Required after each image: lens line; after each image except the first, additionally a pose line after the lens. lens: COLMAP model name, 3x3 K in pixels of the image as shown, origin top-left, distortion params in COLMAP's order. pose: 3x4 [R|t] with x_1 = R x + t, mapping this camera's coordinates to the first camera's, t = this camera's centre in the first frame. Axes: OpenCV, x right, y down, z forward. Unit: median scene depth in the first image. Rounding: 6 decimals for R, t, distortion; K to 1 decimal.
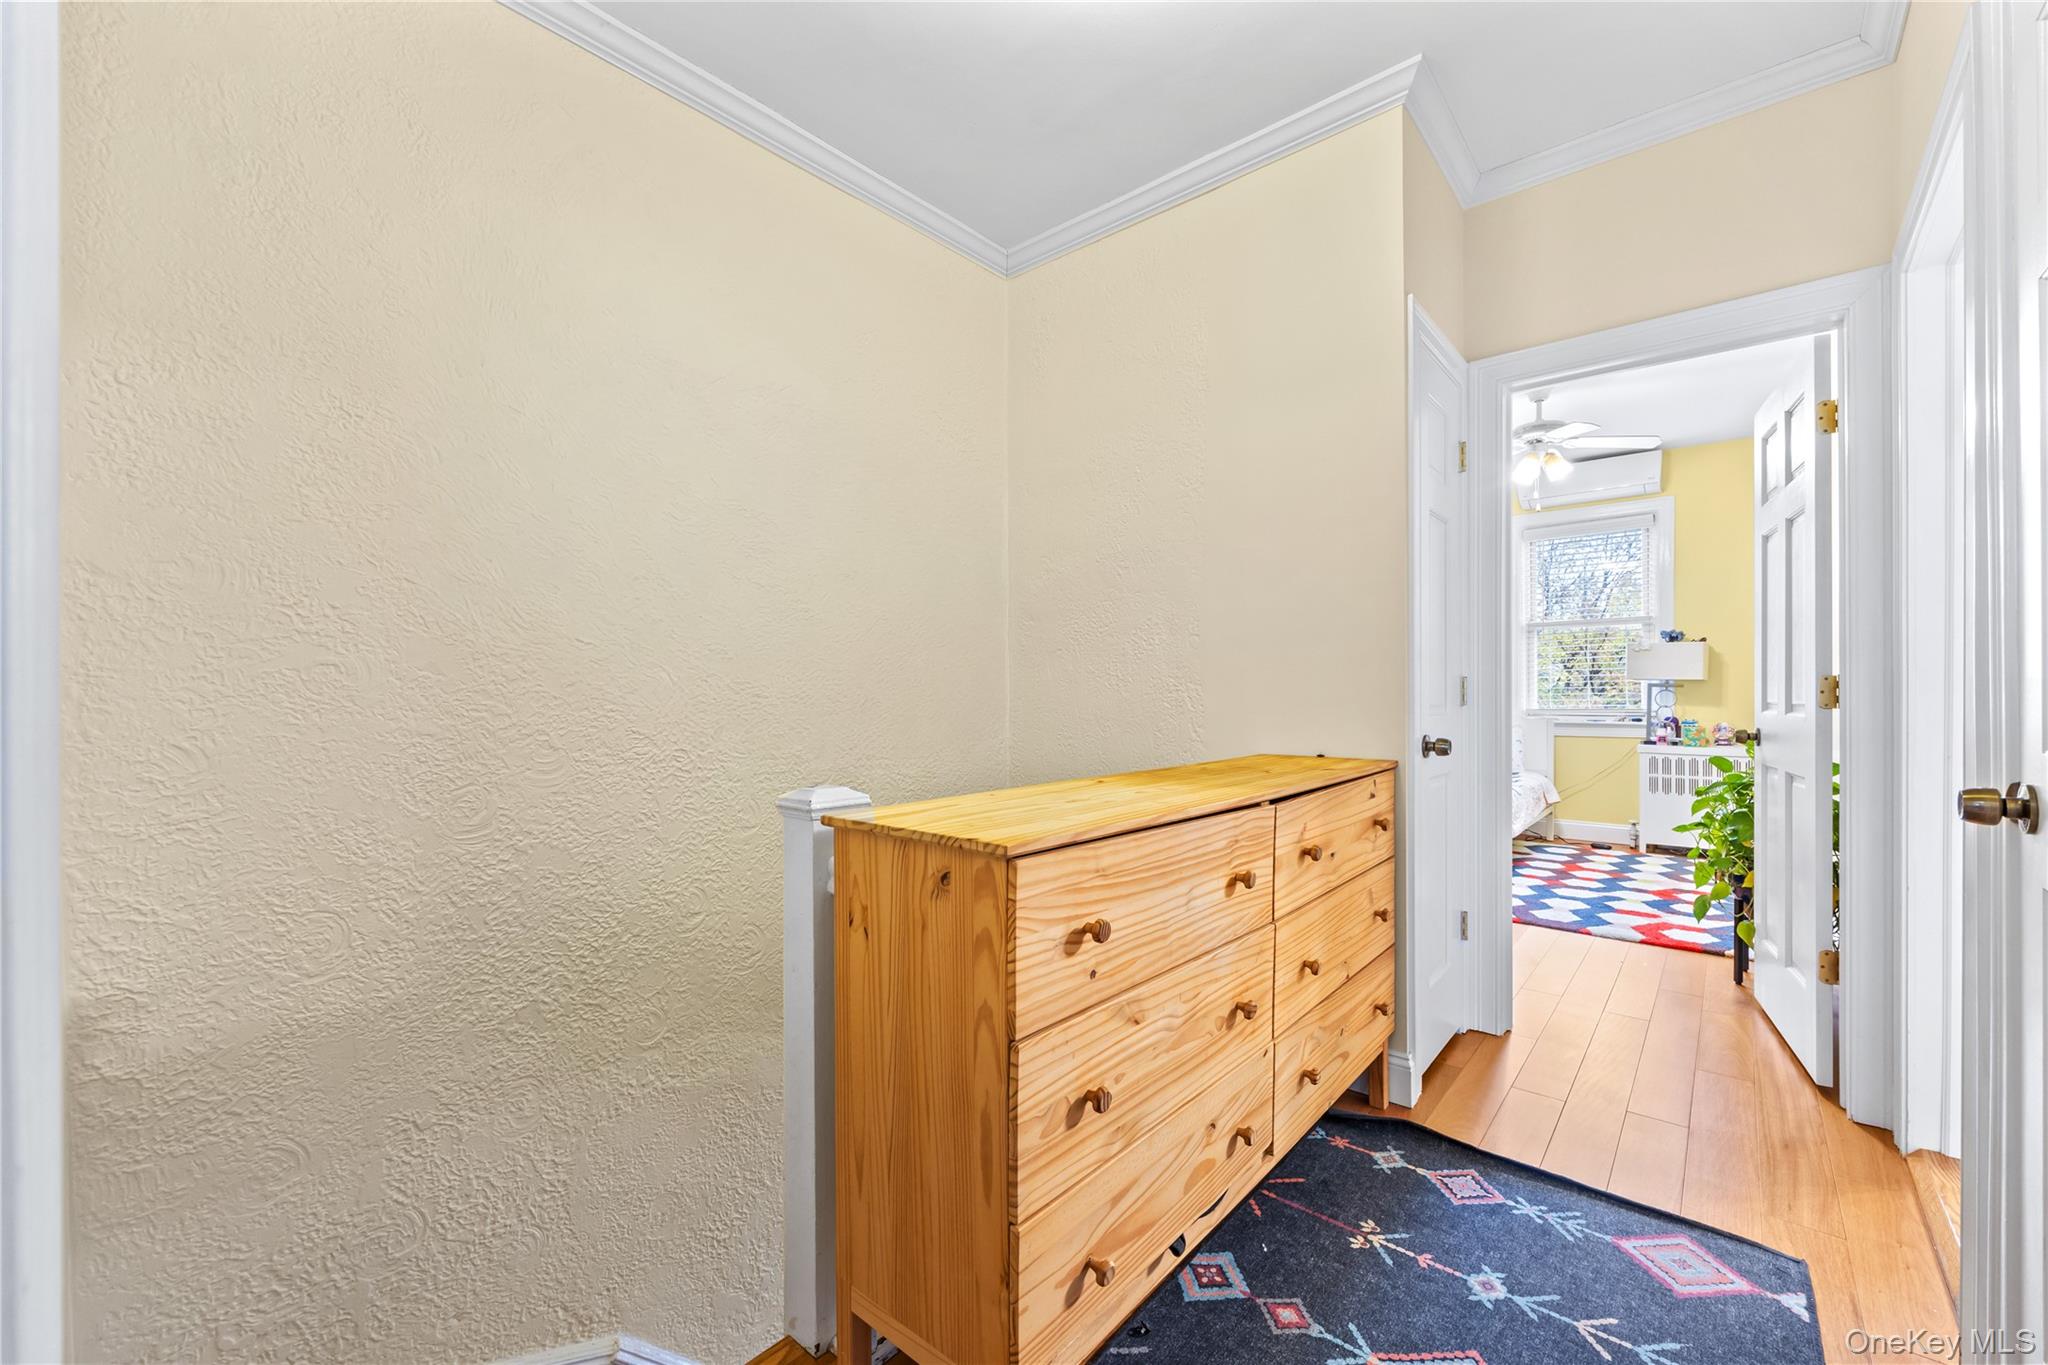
lens RADIAL K [[827.9, 0, 1023.6], [0, 827.9, 686.1], [0, 0, 1]] dist [-0.000707, 0.000282]
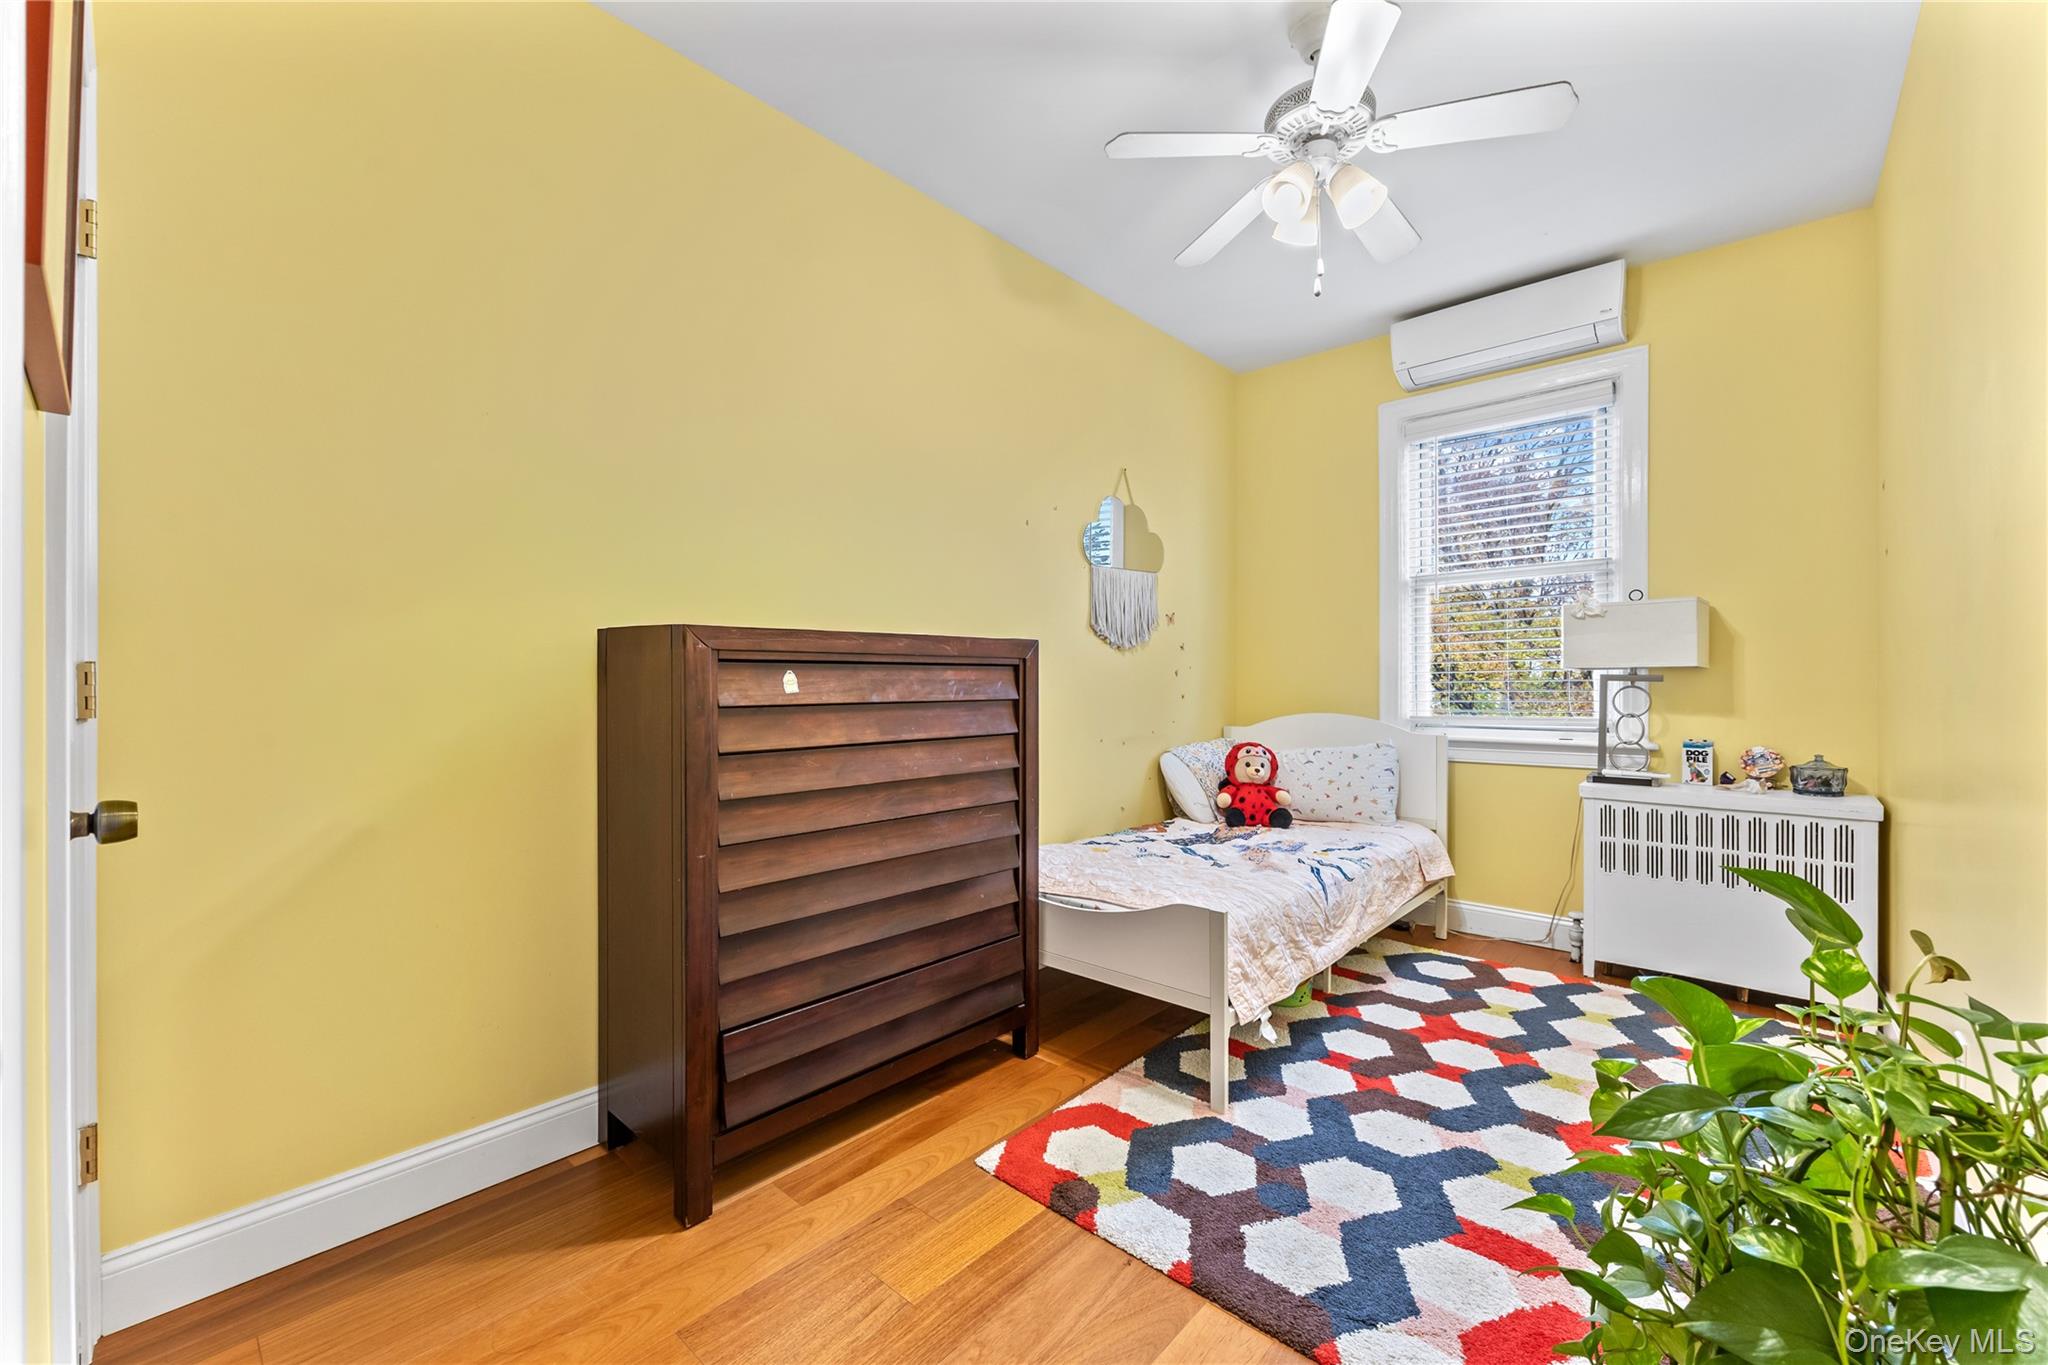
lens RADIAL K [[827.9, 0, 1024.1], [0, 827.9, 683.7], [0, 0, 1]] dist [-0.000707, 0.000282]
pose [[0.999790, -0.001396, -0.020463, 0.372390], [0.001407, 0.999999, 0.000526, 0.002377], [0.020462, -0.000555, 0.999790, 0.426363]]
